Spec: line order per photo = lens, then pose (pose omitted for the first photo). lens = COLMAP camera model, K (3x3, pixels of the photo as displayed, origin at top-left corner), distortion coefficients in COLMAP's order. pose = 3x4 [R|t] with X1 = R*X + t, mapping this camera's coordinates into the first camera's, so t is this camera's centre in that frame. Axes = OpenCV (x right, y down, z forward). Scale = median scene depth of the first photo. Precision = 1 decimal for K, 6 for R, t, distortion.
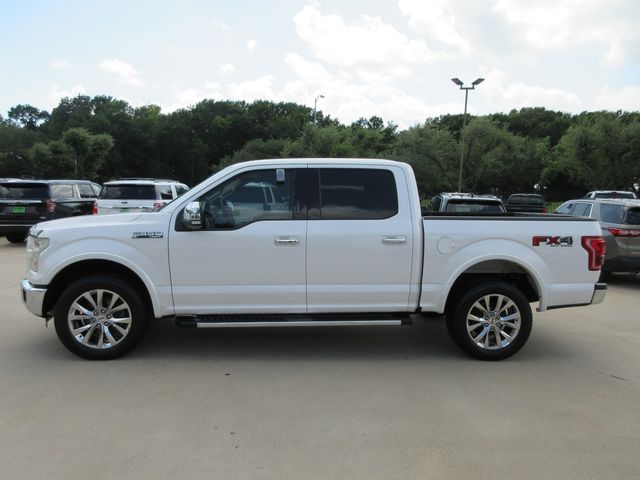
lens RADIAL K [[493.2, 0, 320.0], [0, 493.2, 240.0], [0, 0, 1]] dist [-0.012815, 0.000438]
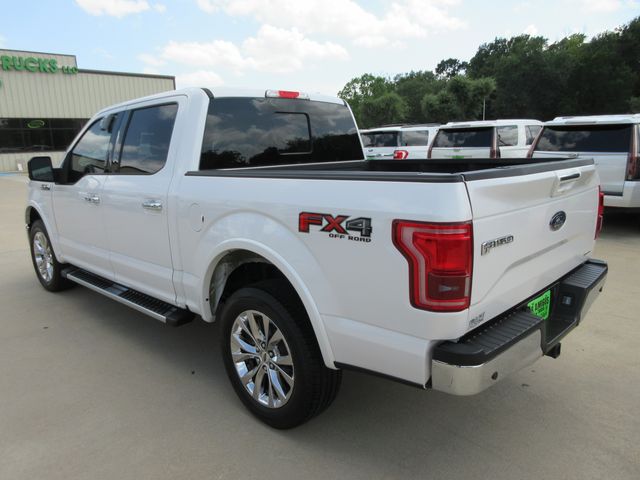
lens RADIAL K [[493.2, 0, 320.0], [0, 493.2, 240.0], [0, 0, 1]] dist [-0.012815, 0.000438]
pose [[0.644984, 0.108631, -0.756436, 0.122190], [-0.025151, 0.992326, 0.121062, -0.005840], [0.763782, -0.059057, 0.642767, 0.105697]]
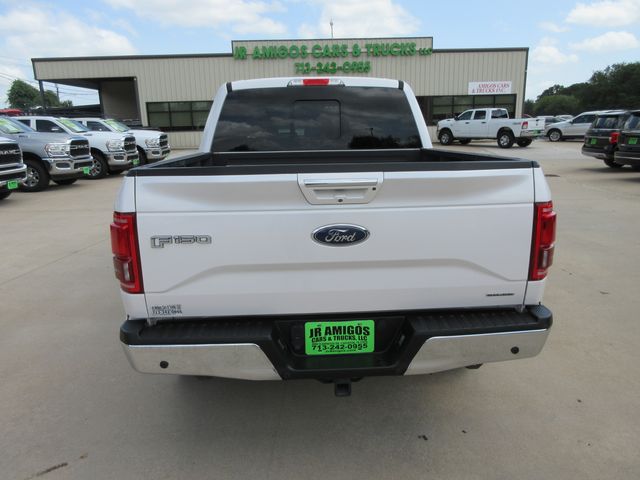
lens RADIAL K [[476.7, 0, 320.0], [0, 476.7, 240.0], [0, 0, 1]] dist [-0.001824, 0.061156]
pose [[-0.053654, 0.212971, -0.975584, 0.146100], [-0.072852, 0.973553, 0.216534, -0.012472], [0.995898, 0.082691, -0.036719, 0.176617]]
